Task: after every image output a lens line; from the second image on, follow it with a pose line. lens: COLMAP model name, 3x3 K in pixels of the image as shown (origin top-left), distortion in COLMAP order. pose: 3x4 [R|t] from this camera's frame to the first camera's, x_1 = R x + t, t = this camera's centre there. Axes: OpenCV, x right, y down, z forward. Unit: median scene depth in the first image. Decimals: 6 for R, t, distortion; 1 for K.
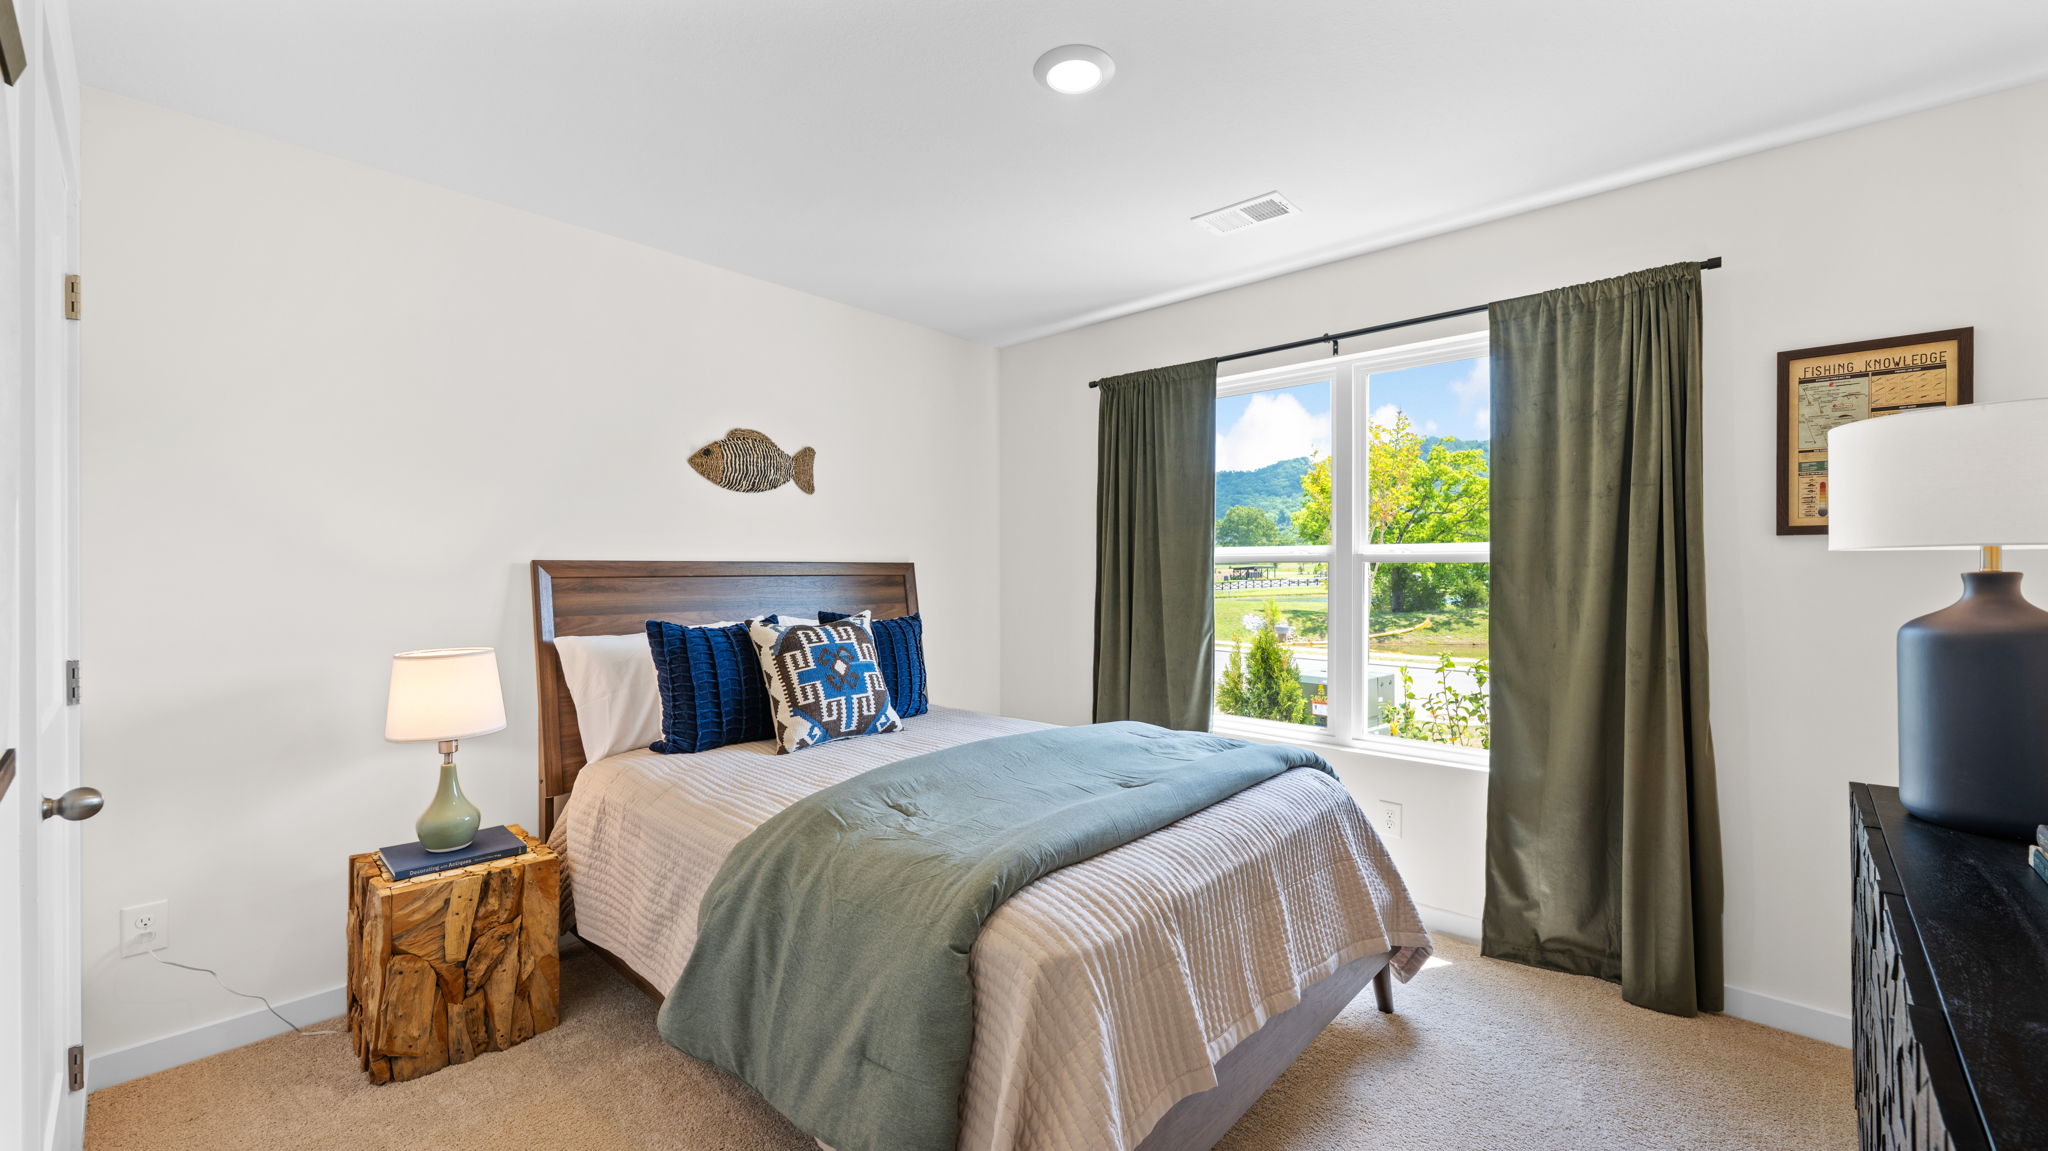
lens RADIAL K [[833.7, 0, 1013.5], [0, 833.7, 578.3], [0, 0, 1]] dist [-0.000754, -0.000032]
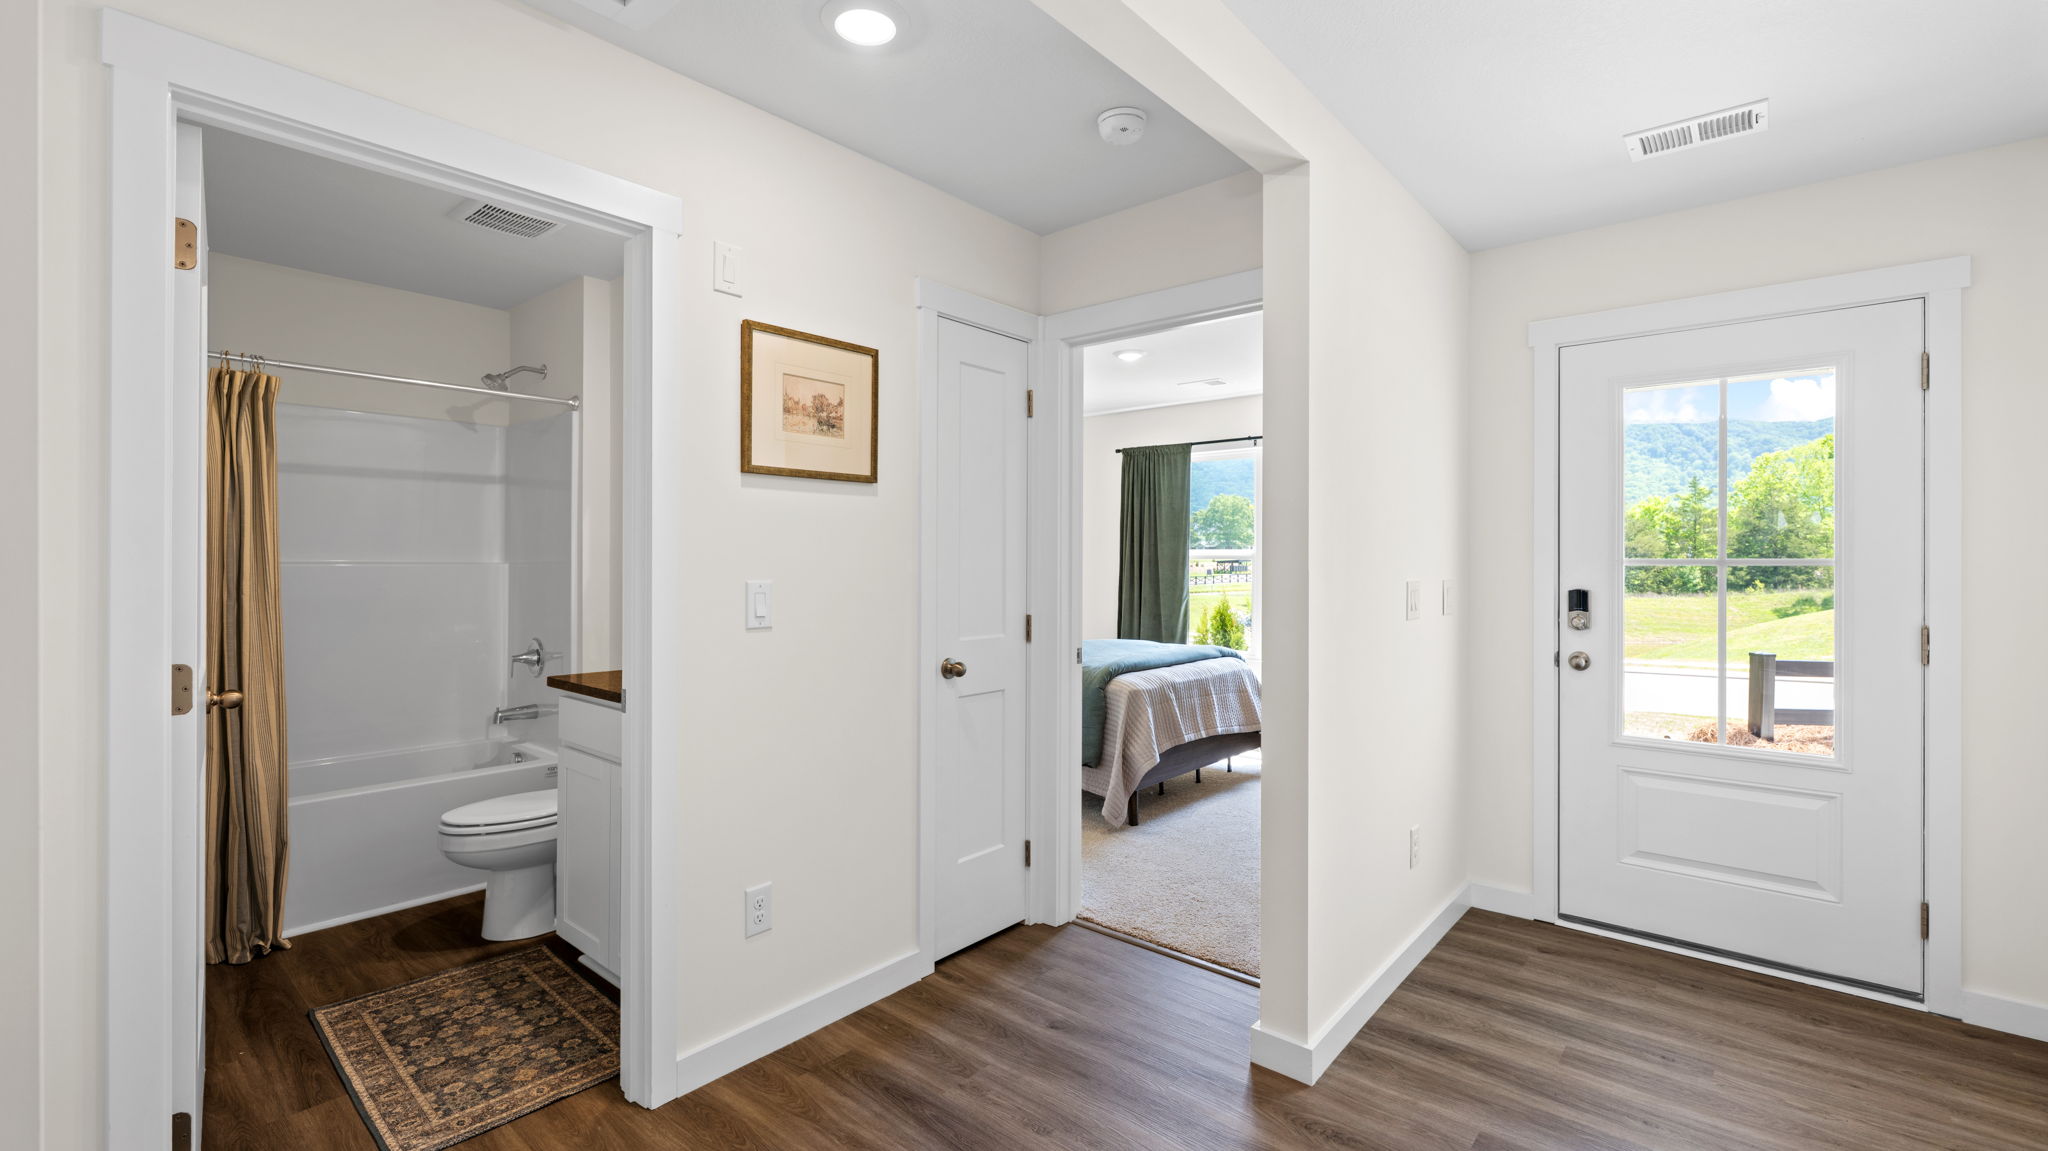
lens RADIAL K [[833.7, 0, 1031.8], [0, 833.7, 572.8], [0, 0, 1]] dist [-0.000754, -0.000032]
pose [[0.999099, 0.002954, 0.042337, -0.161894], [-0.003055, 0.999993, 0.002323, 0.008050], [-0.042330, -0.002450, 0.999101, -0.725753]]
